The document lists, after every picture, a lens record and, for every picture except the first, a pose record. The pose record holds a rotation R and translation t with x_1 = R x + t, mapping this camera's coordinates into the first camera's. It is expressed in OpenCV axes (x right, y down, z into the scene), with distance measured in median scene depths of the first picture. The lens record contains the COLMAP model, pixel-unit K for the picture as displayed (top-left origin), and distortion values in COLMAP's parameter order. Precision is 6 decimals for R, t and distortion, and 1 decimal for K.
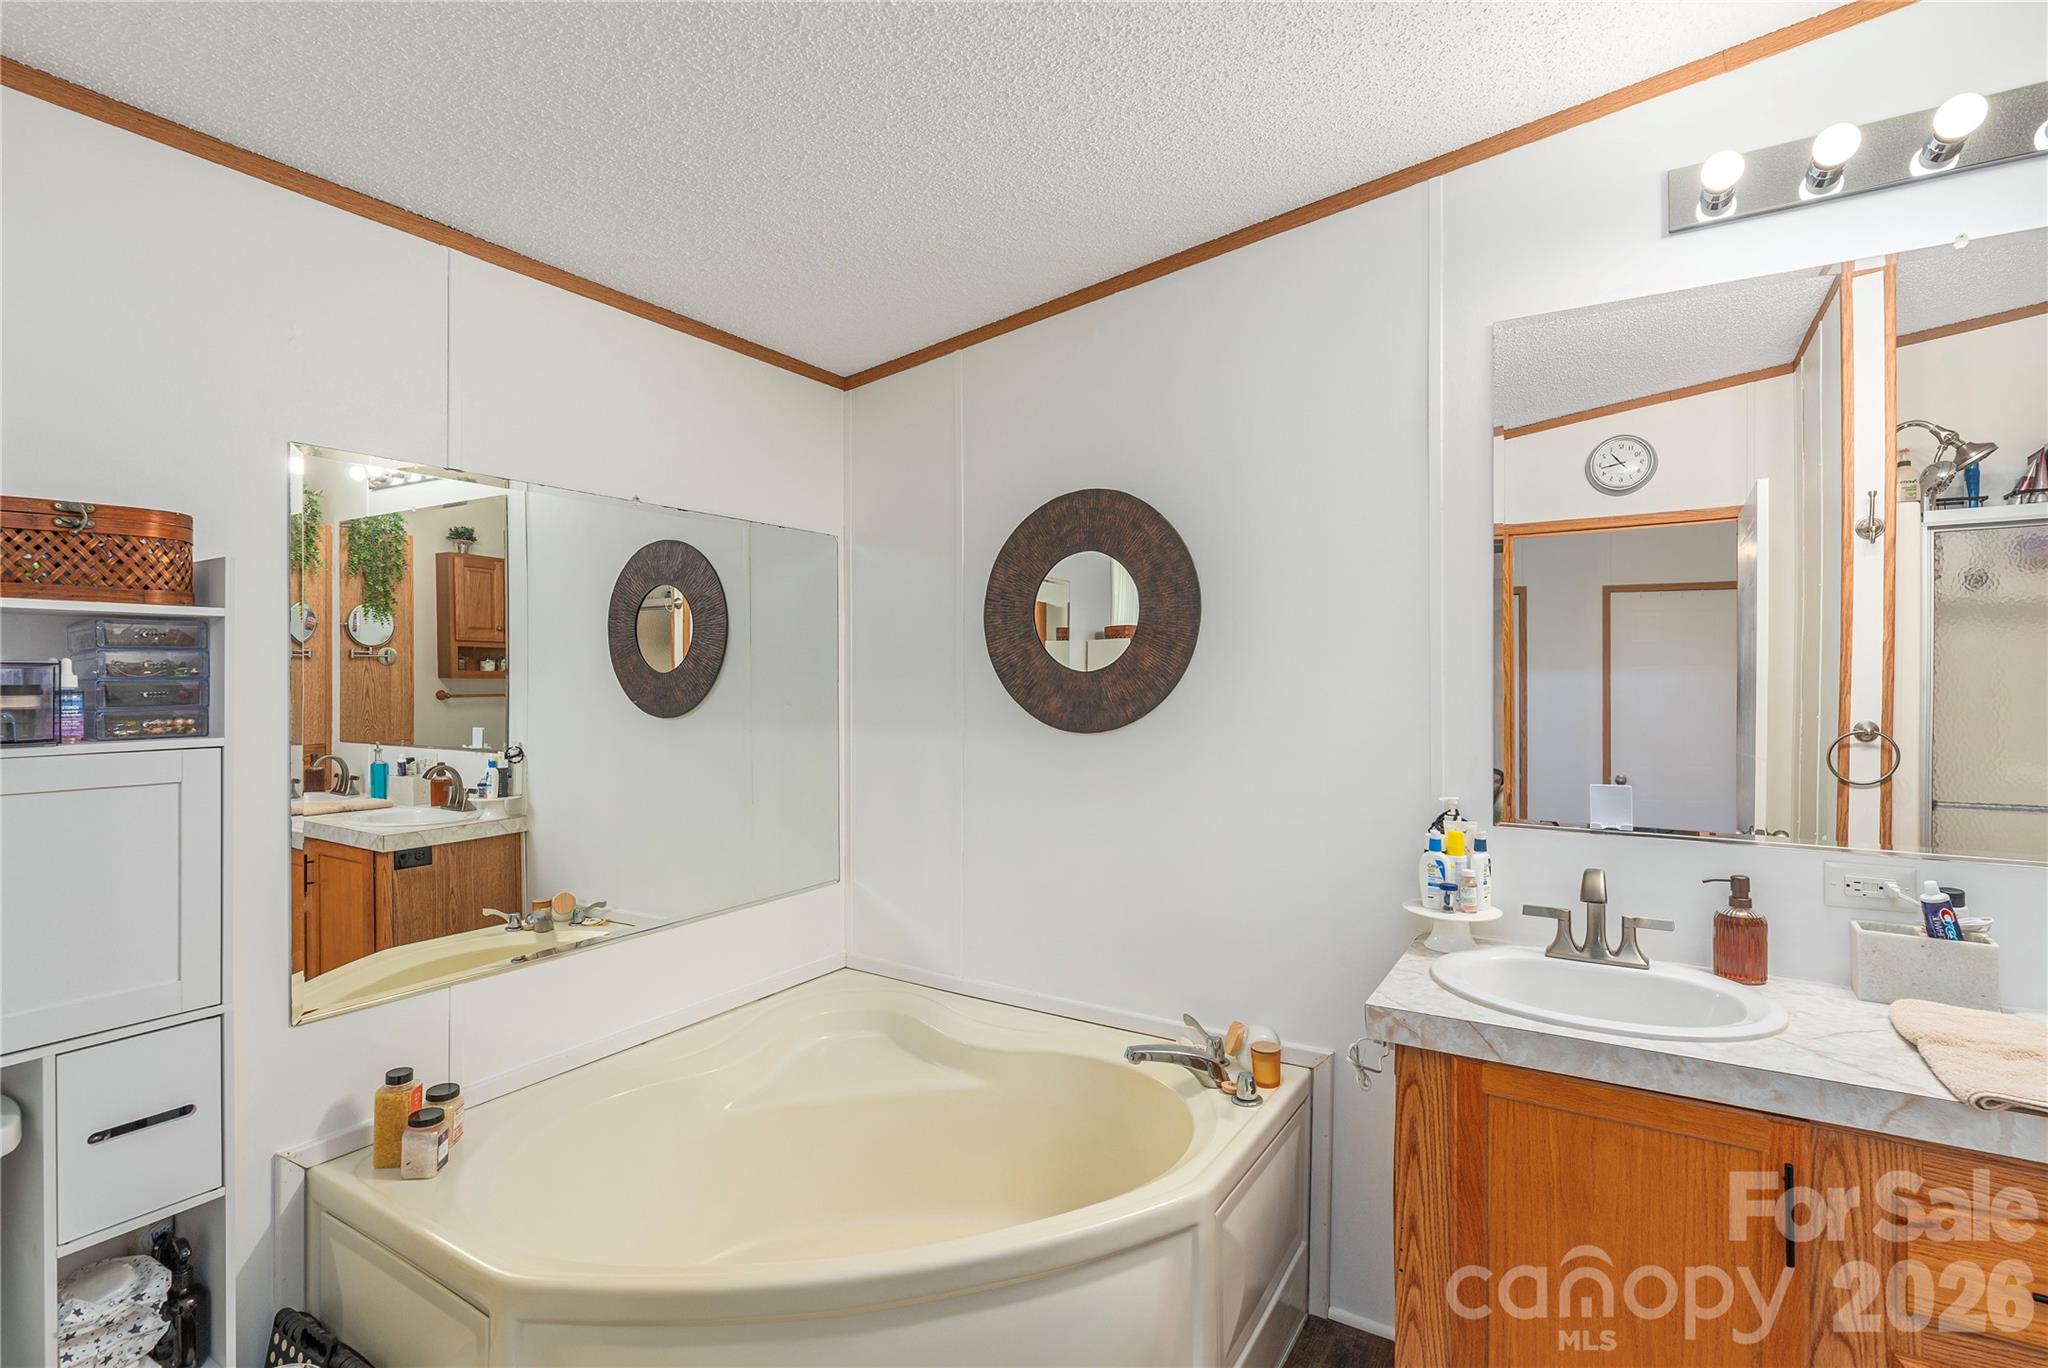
lens RADIAL K [[944.1, 0, 1026.2], [0, 944.1, 682.1], [0, 0, 1]] dist [-0.000141, -0.000367]
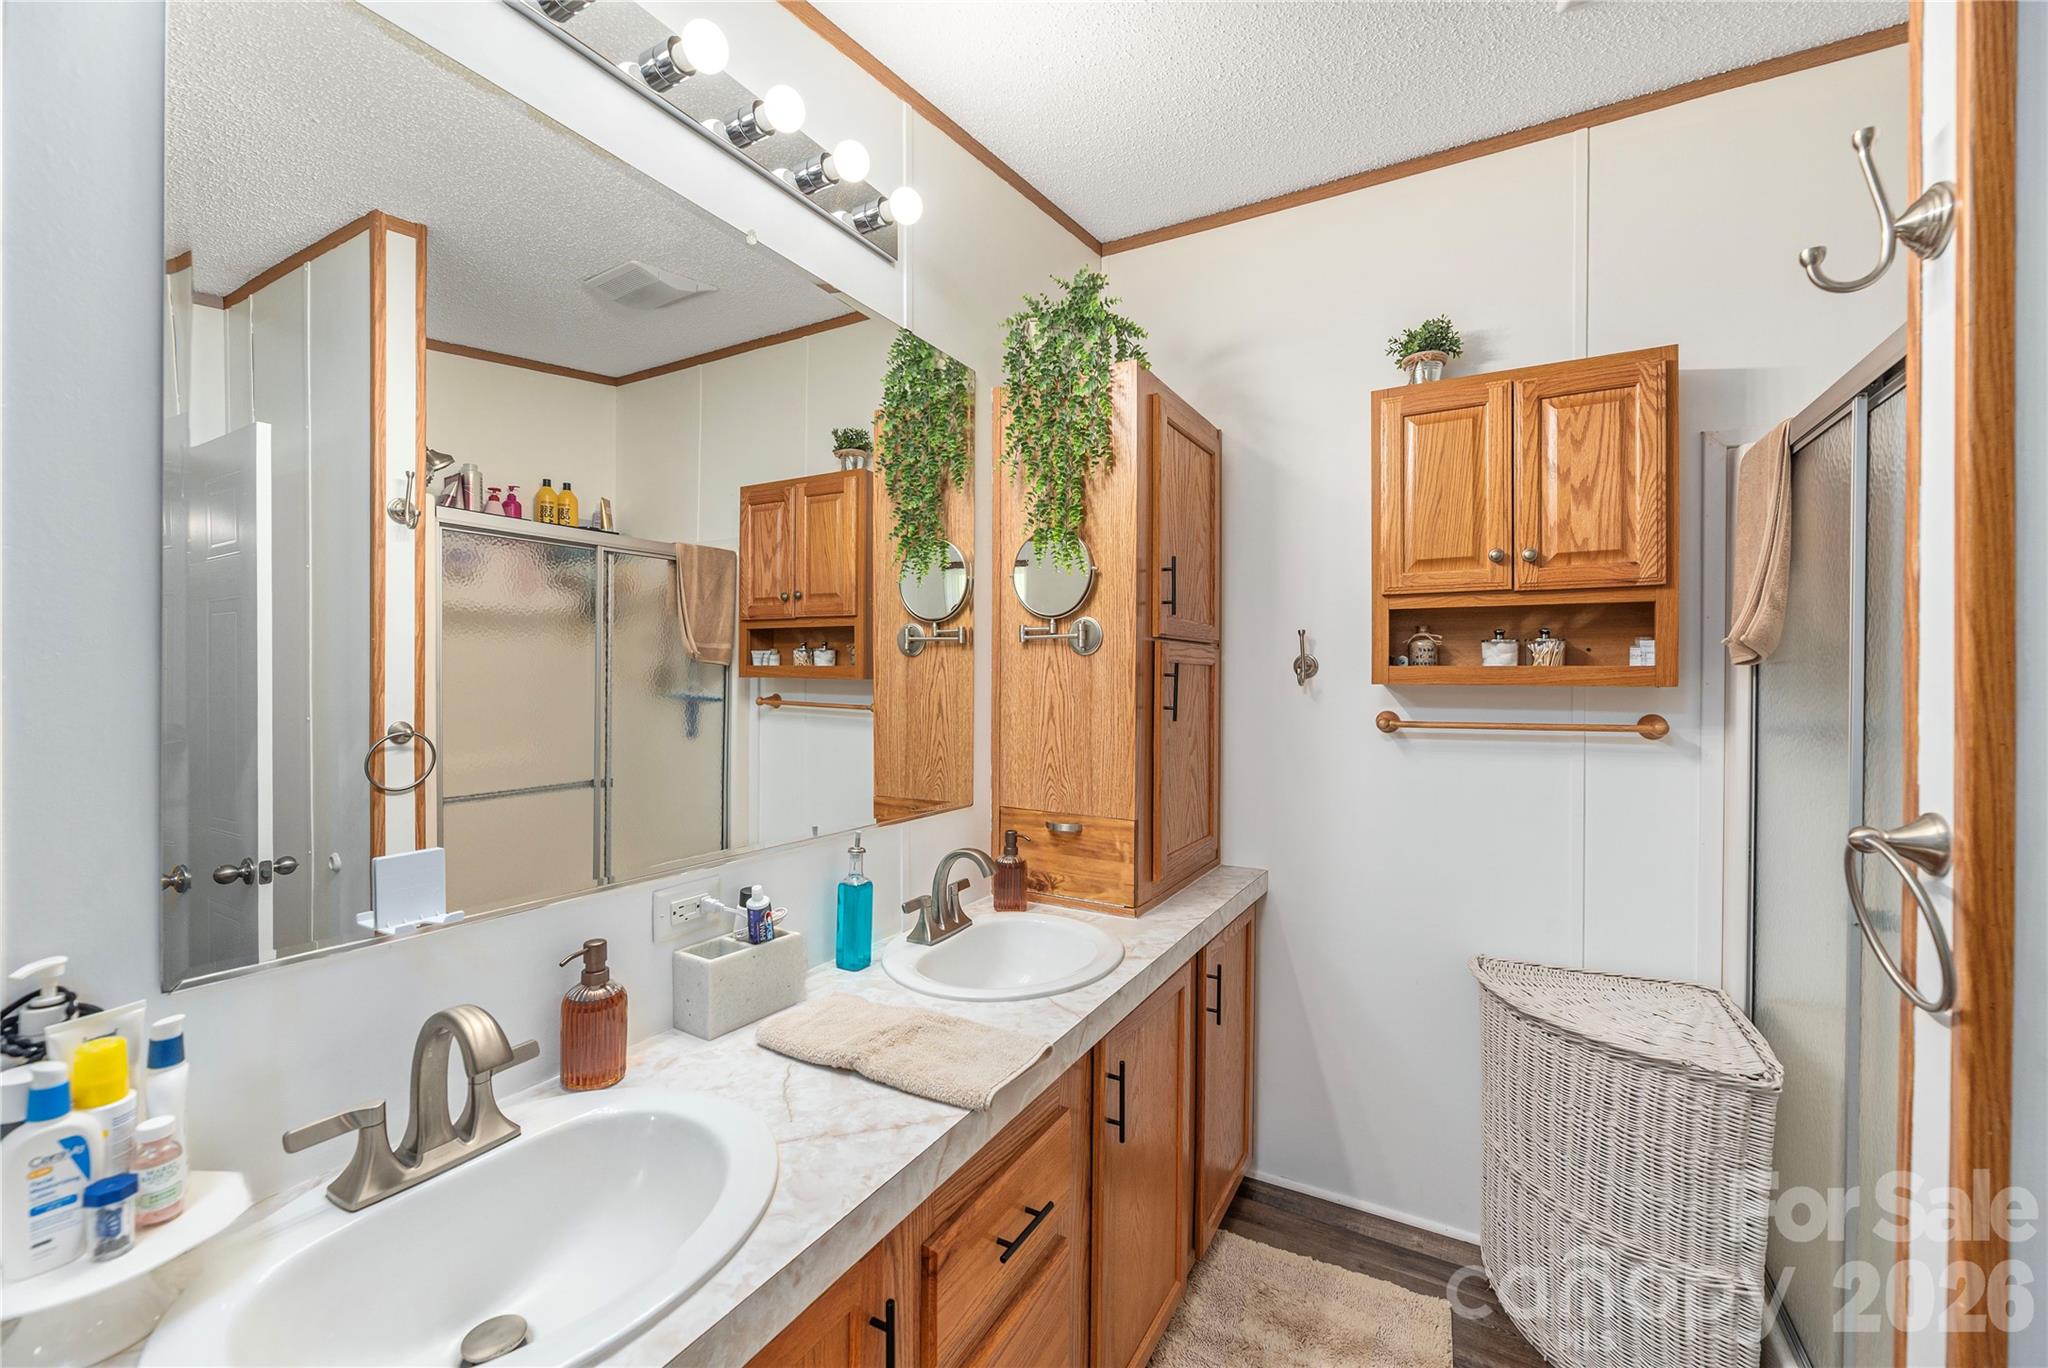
lens RADIAL K [[835.0, 0, 1011.8], [0, 835.0, 688.7], [0, 0, 1]] dist [-0.000799, -0.001409]
pose [[-0.037741, -0.010038, 0.999237, 0.062744], [-0.003482, 0.999945, 0.009913, -0.000863], [-0.999281, -0.003106, -0.037774, 0.483796]]
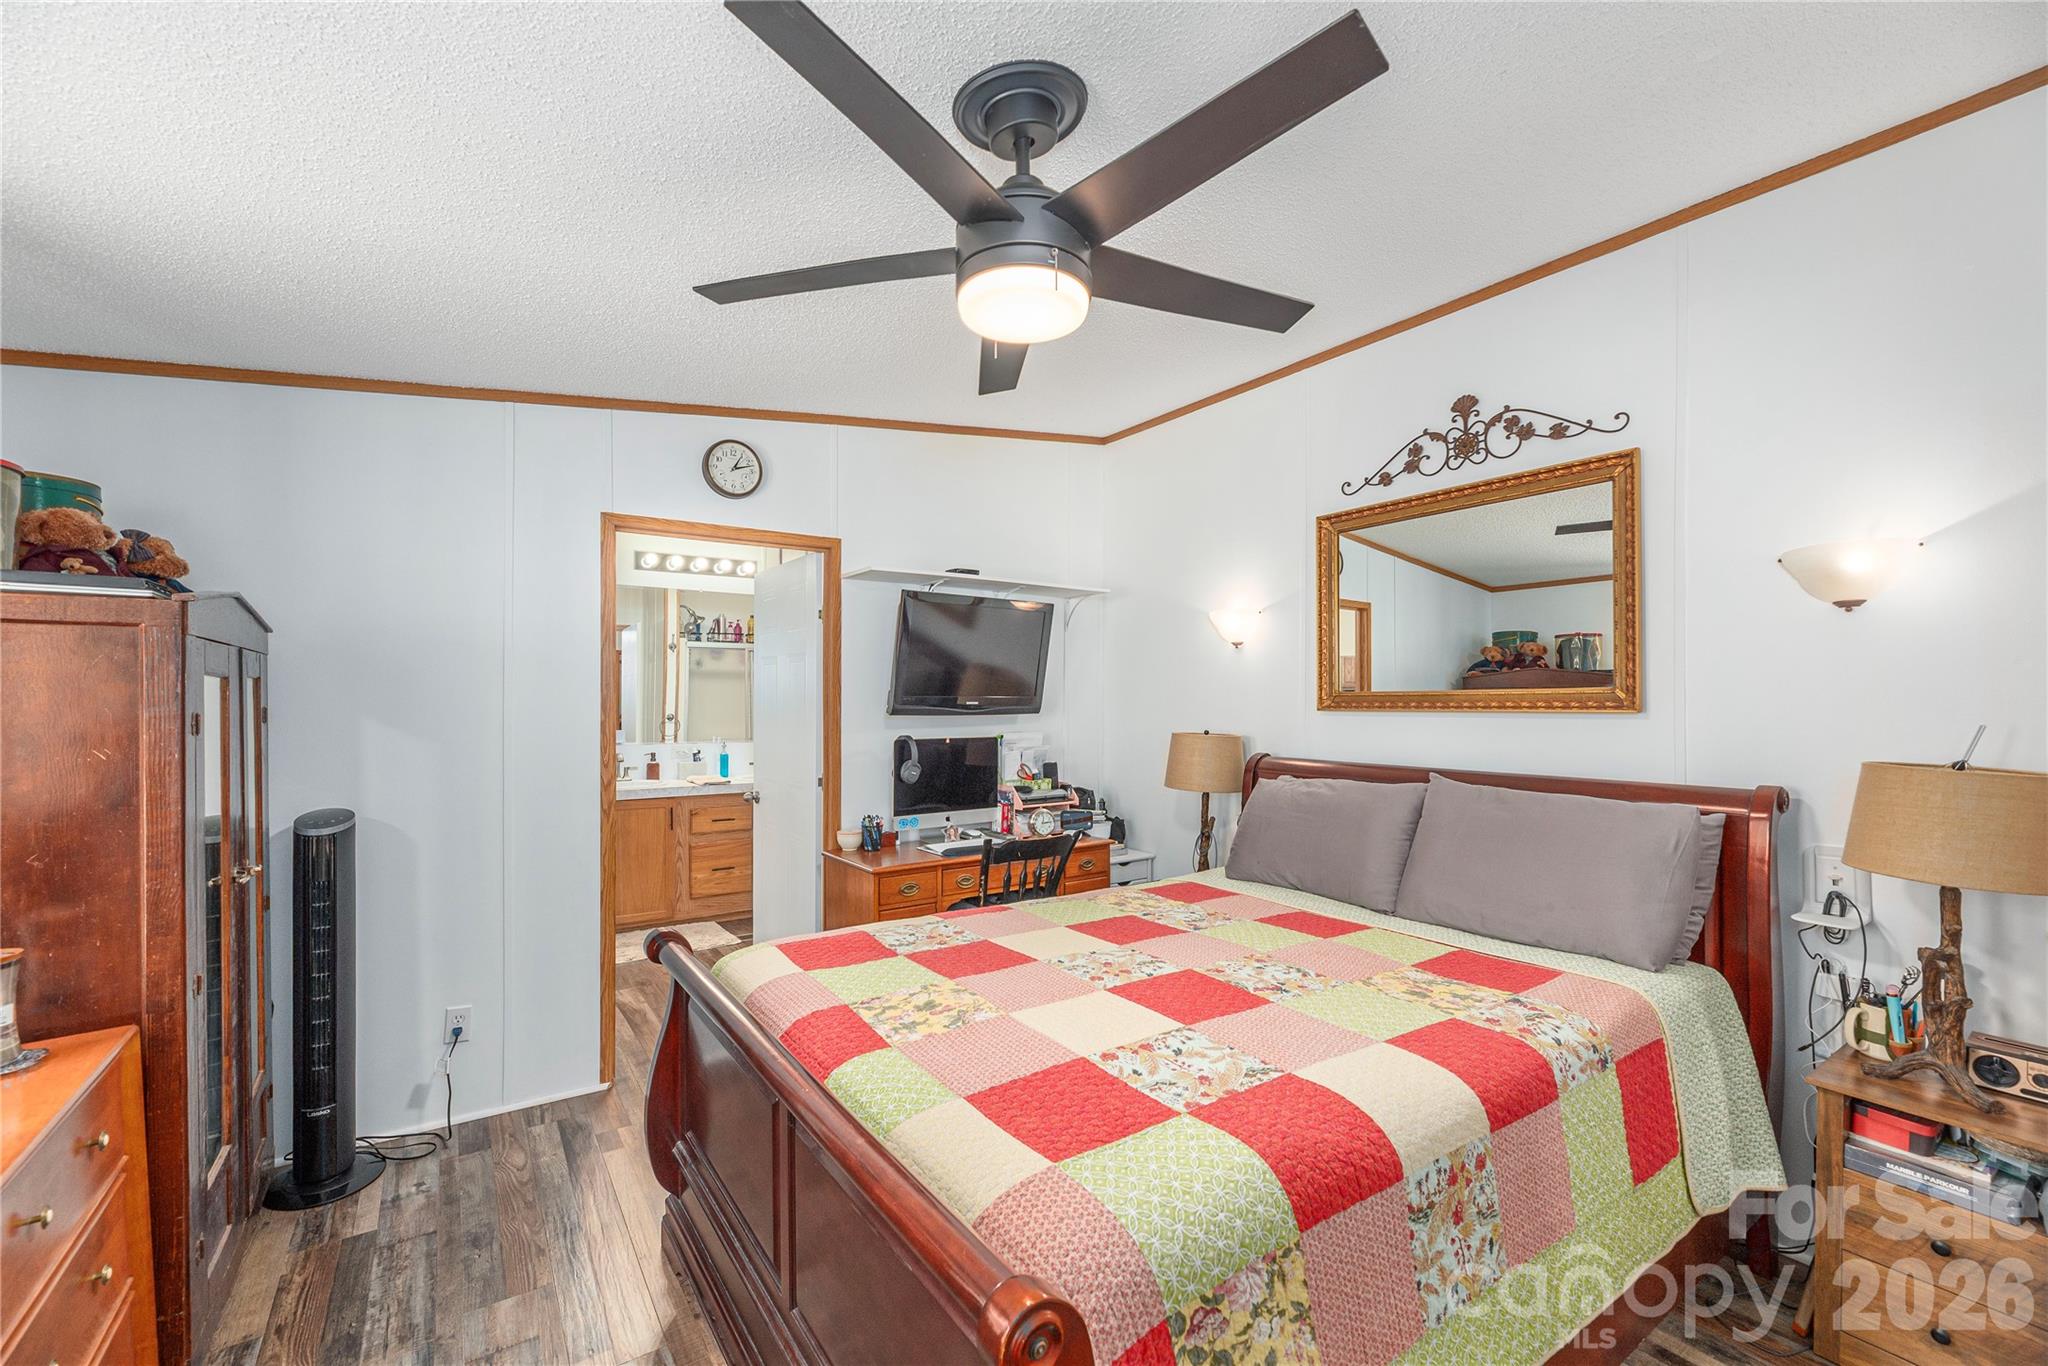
lens RADIAL K [[835.0, 0, 1022.8], [0, 835.0, 700.4], [0, 0, 1]] dist [-0.000799, -0.001409]
pose [[0.391565, 0.002191, 0.920148, -1.121243], [0.005184, 0.999976, -0.004588, 0.021171], [-0.920136, 0.006566, 0.391545, -1.068514]]
